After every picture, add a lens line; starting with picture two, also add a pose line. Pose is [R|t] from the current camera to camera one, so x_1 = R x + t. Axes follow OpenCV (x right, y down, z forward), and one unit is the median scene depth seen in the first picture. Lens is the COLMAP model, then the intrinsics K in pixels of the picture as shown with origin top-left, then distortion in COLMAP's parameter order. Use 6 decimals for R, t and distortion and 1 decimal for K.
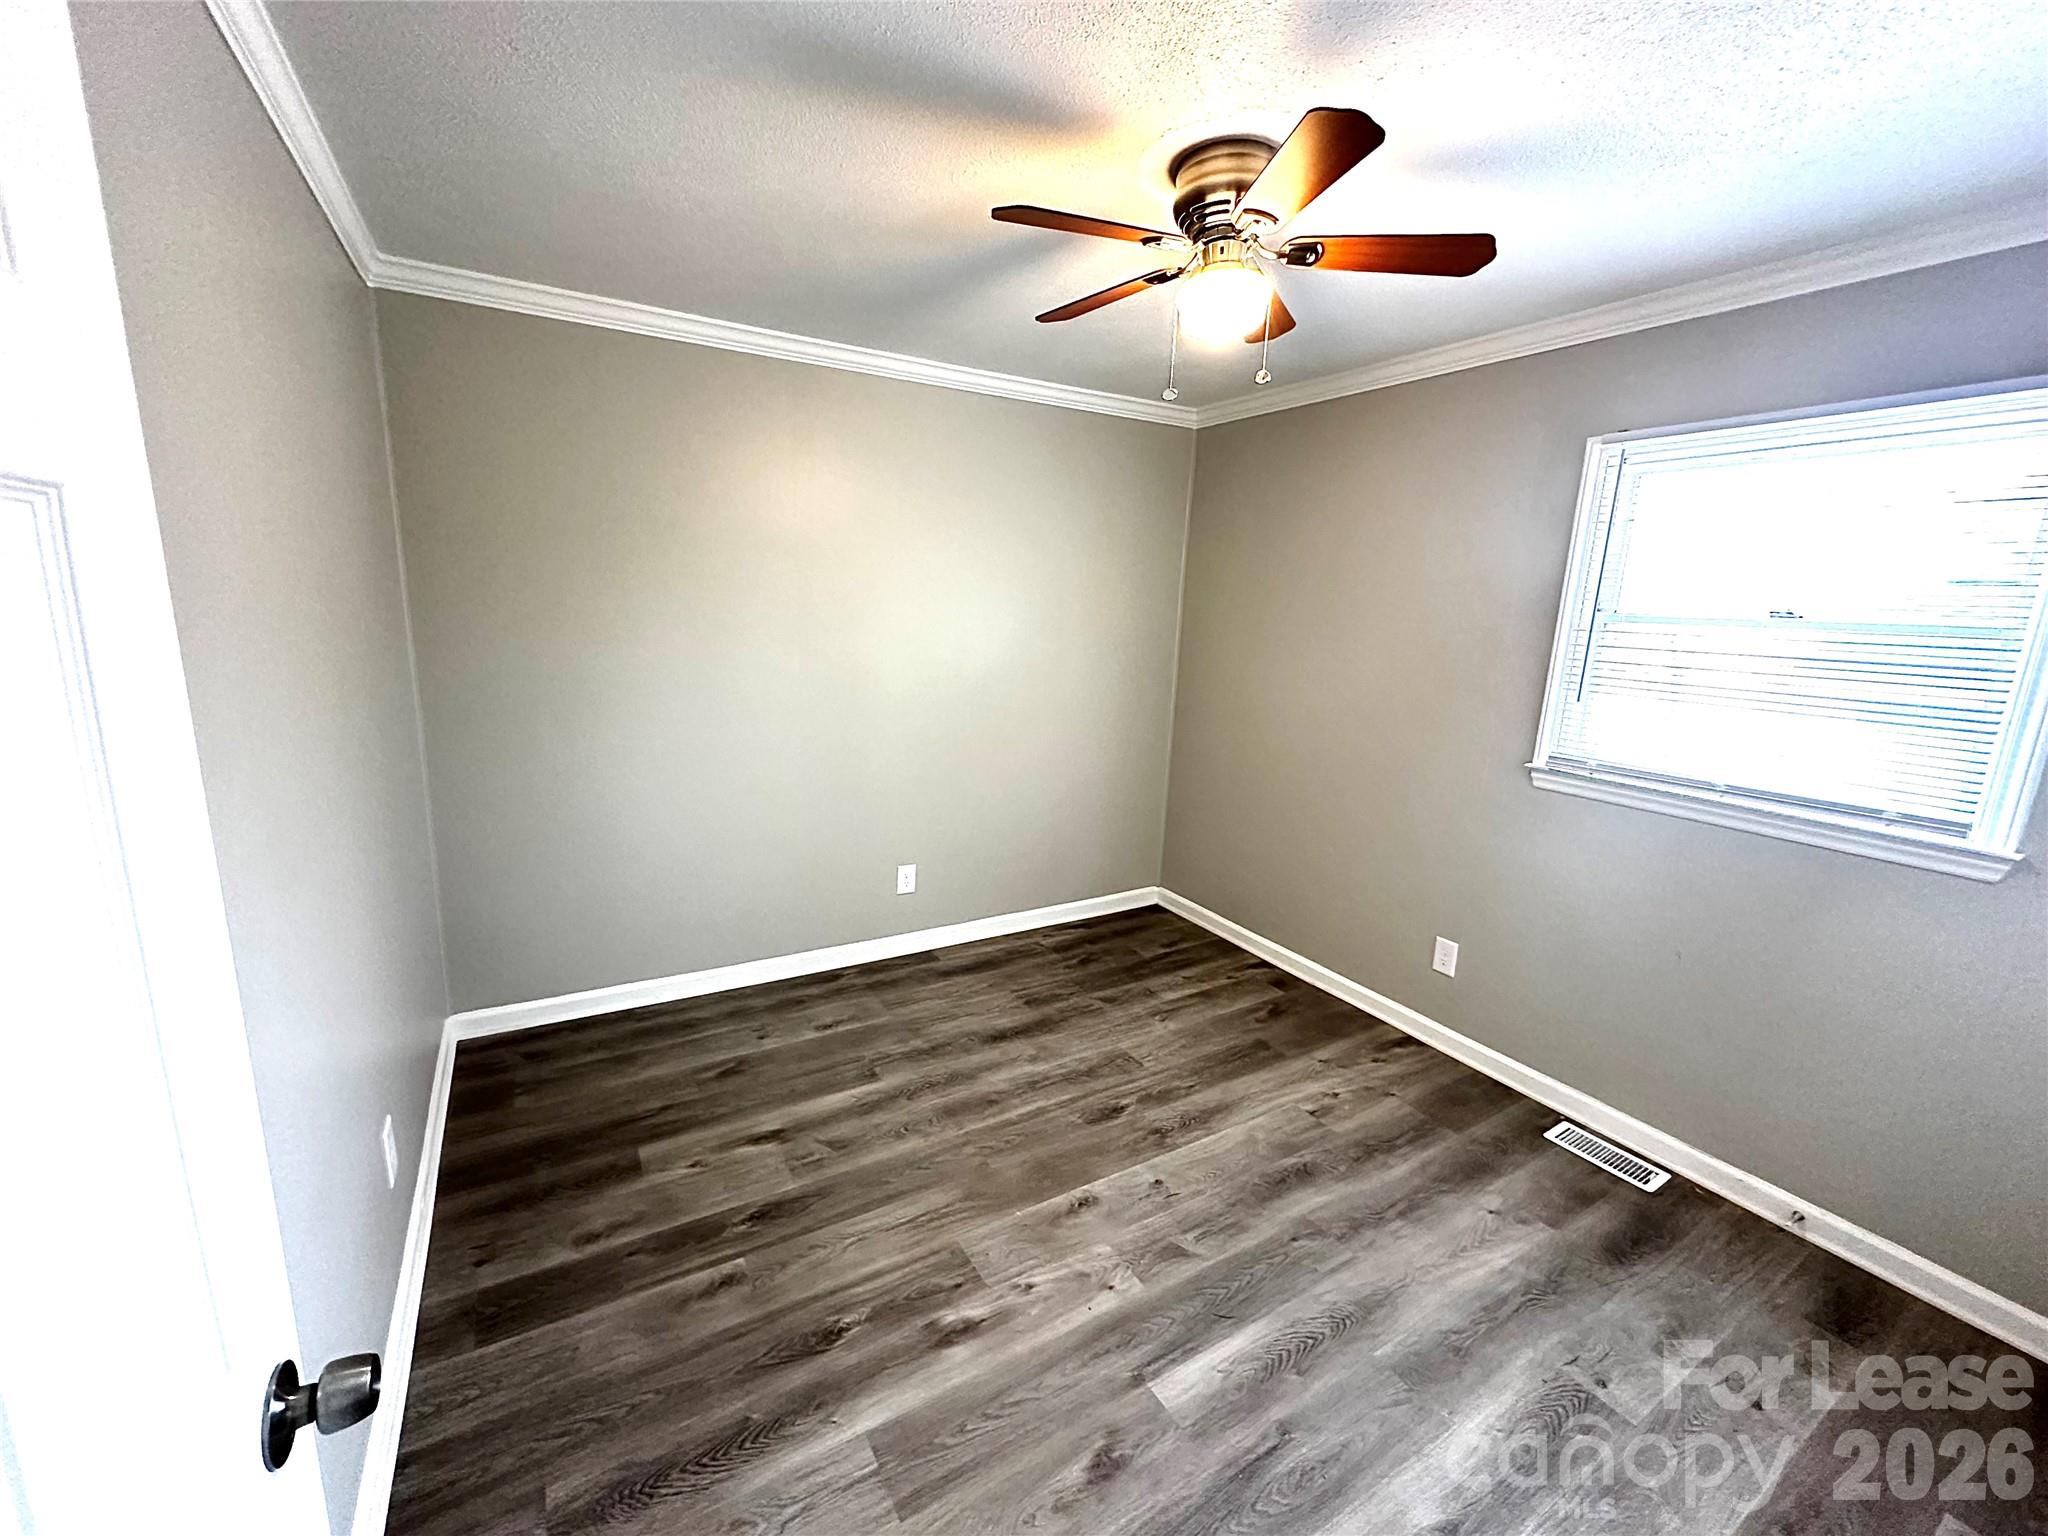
lens RADIAL K [[816.3, 0, 1029.7], [0, 816.3, 772.8], [0, 0, 1]] dist [0.004321, 0.000220]
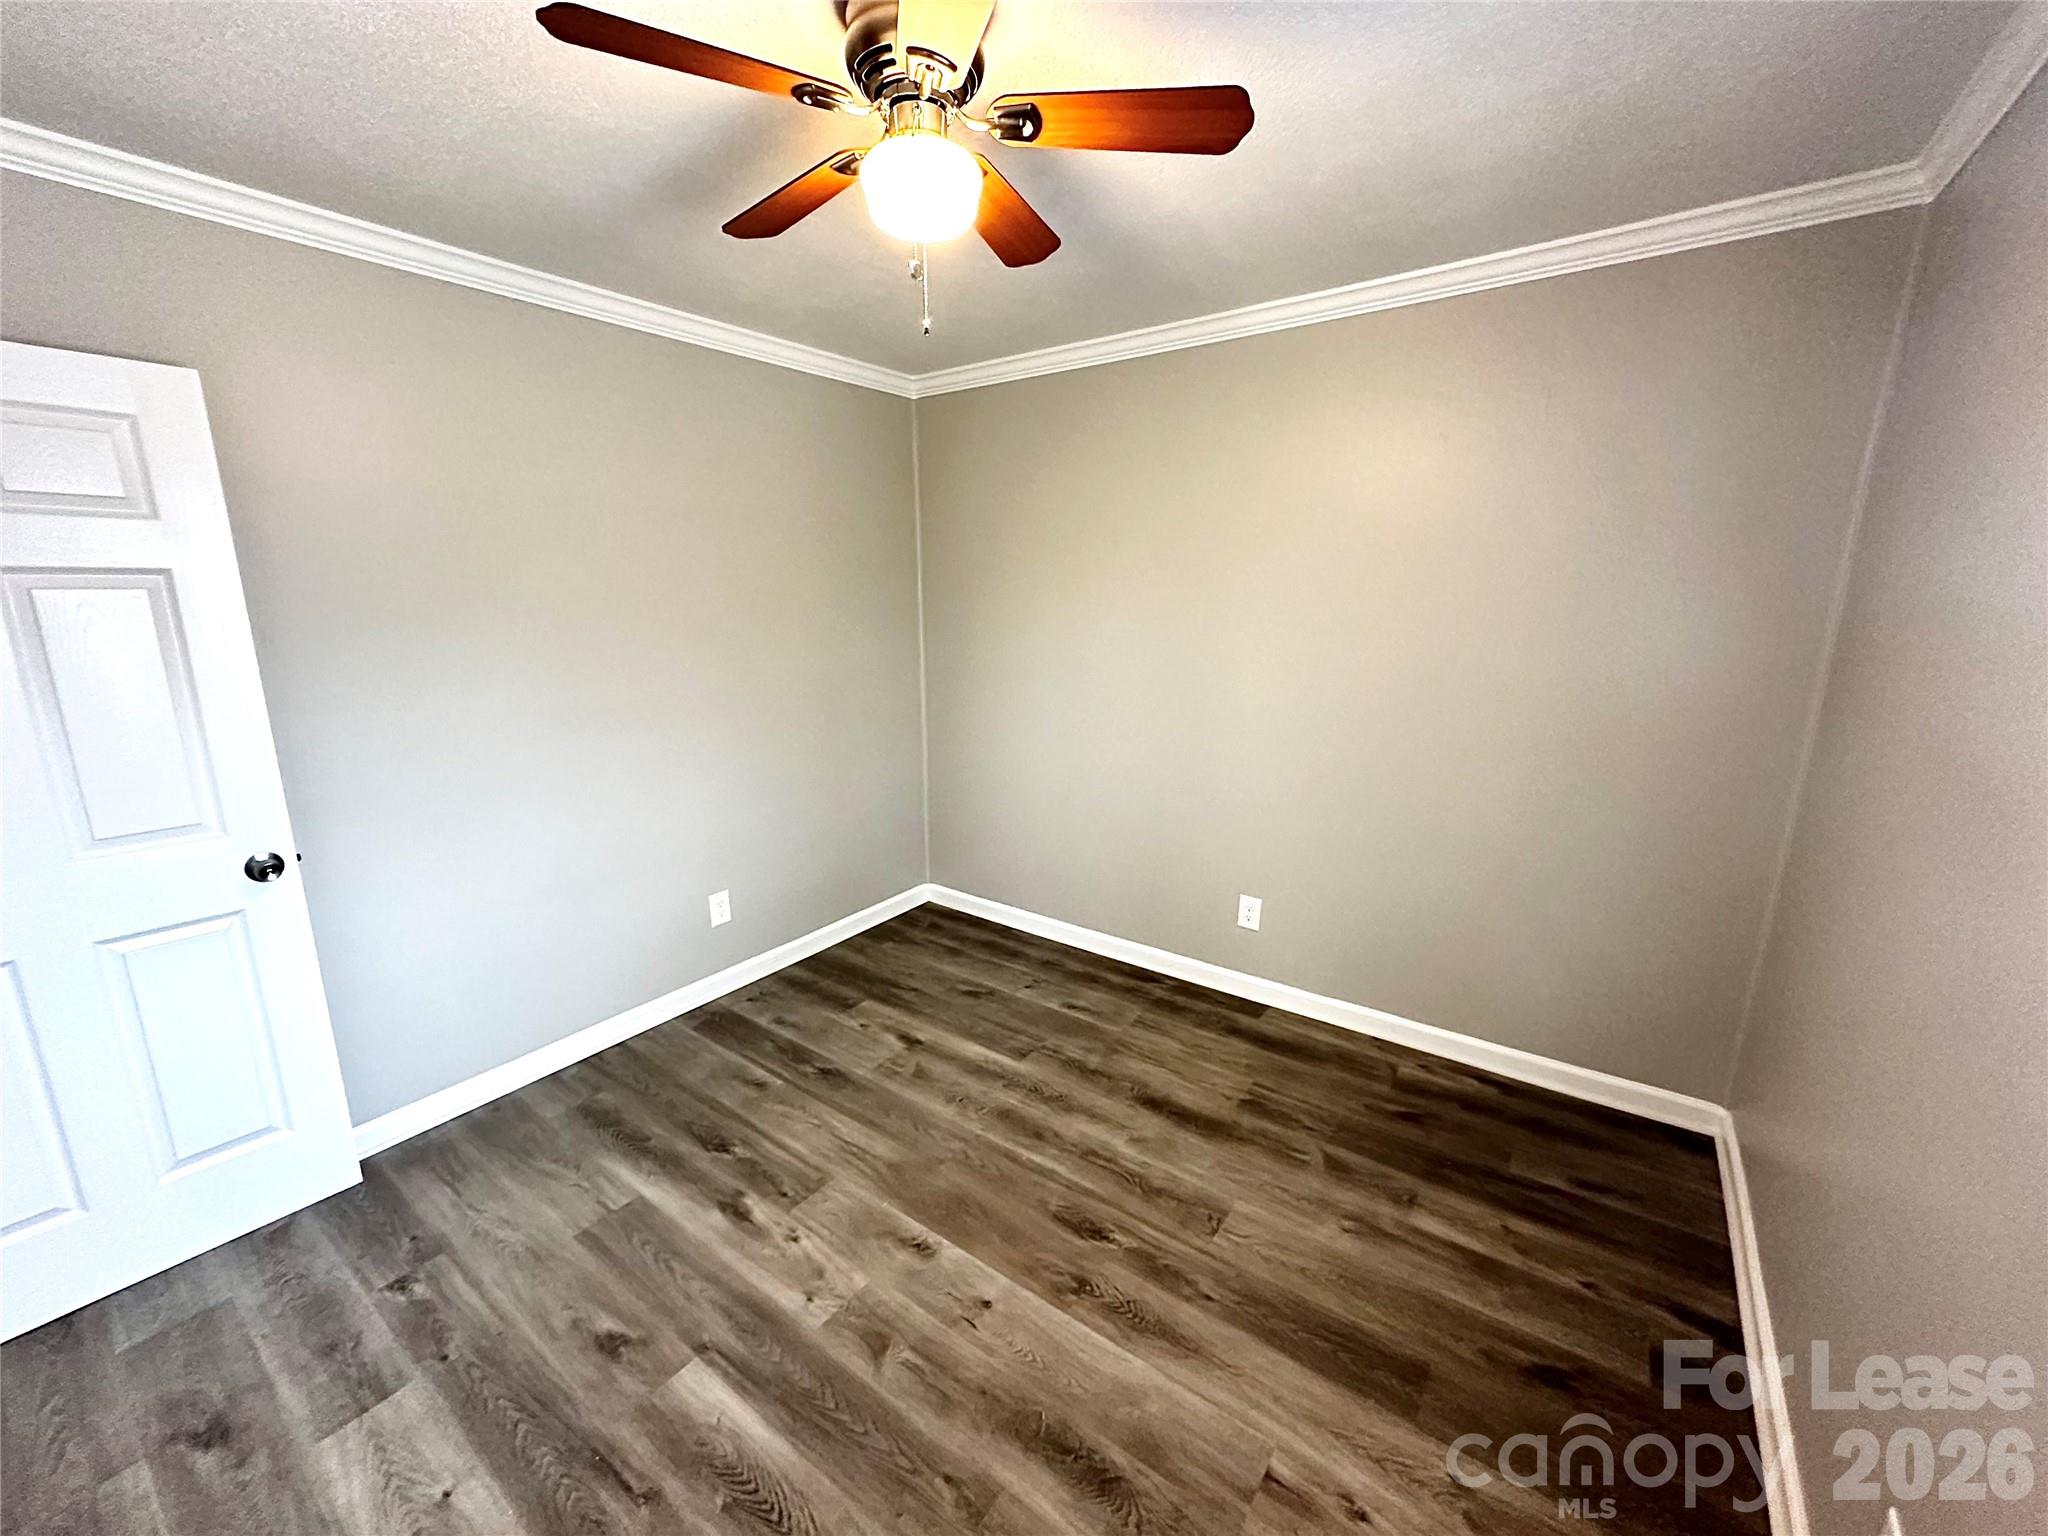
lens RADIAL K [[808.7, 0, 1023.8], [0, 808.7, 797.3], [0, 0, 1]] dist [0.001690, -0.000198]
pose [[0.390910, 0.194248, -0.899698, 0.724016], [-0.171622, 0.975718, 0.136093, -0.094701], [0.904287, 0.101208, 0.414755, 0.592367]]
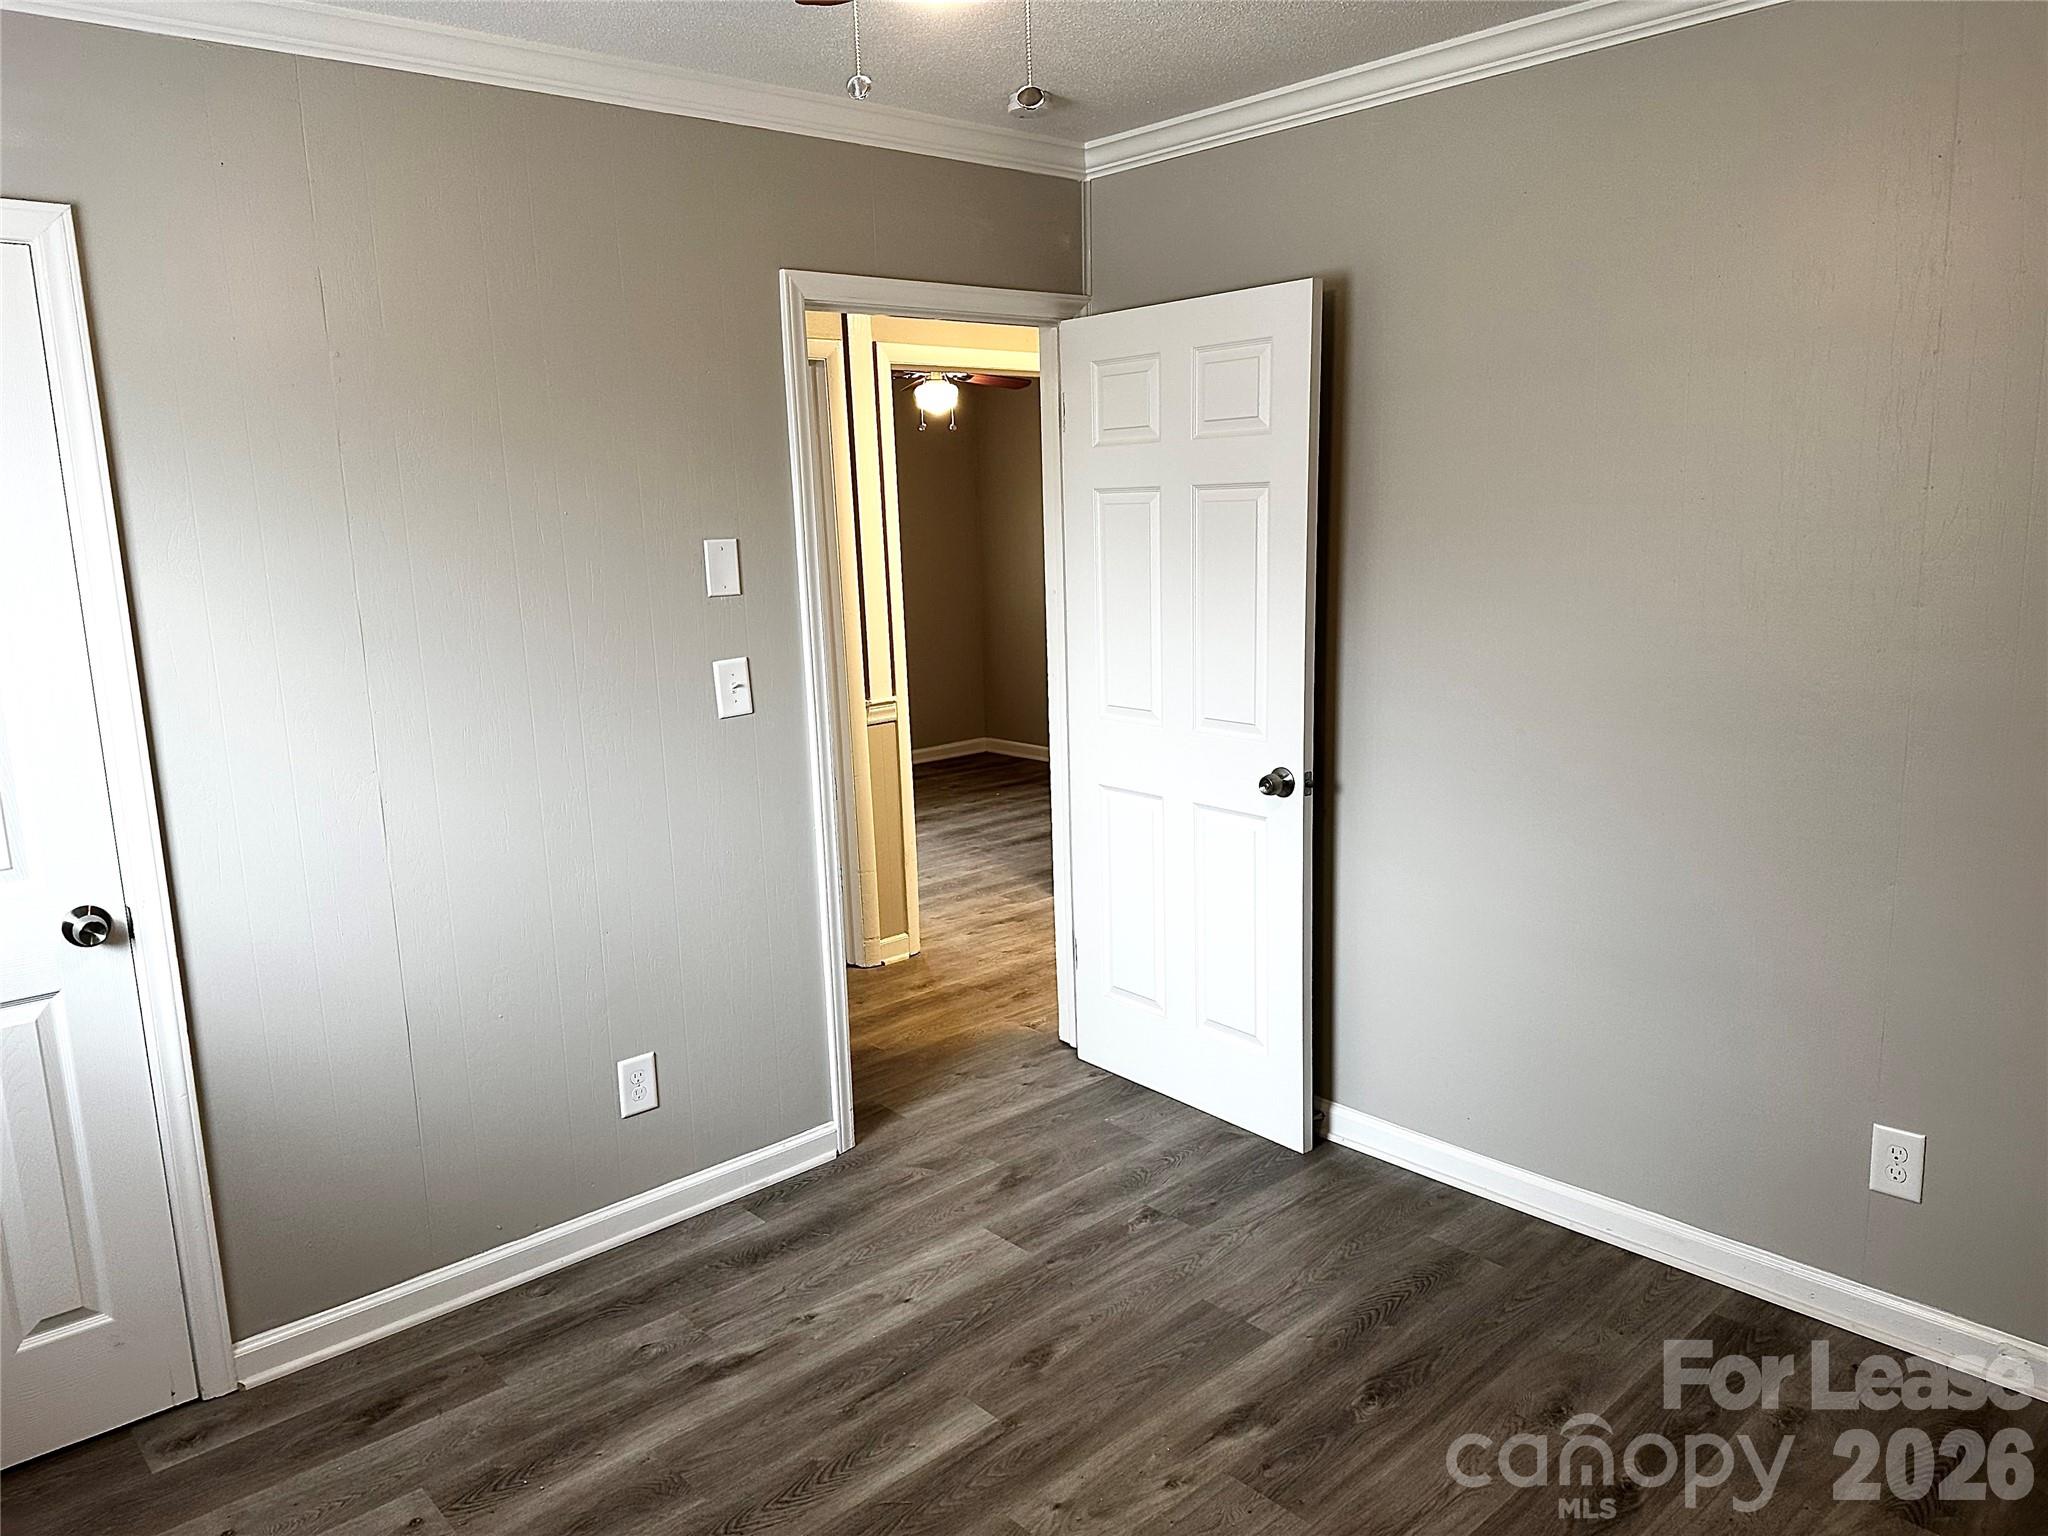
lens RADIAL K [[1433.3, 0, 1023.5], [0, 1433.3, 760.0], [0, 0, 1]] dist [0.139244, -0.207067]
pose [[-0.980867, 0.026906, -0.192809, 0.265915], [-0.045792, 0.930728, 0.362833, -0.303410], [0.189215, 0.364720, -0.911689, 1.446232]]
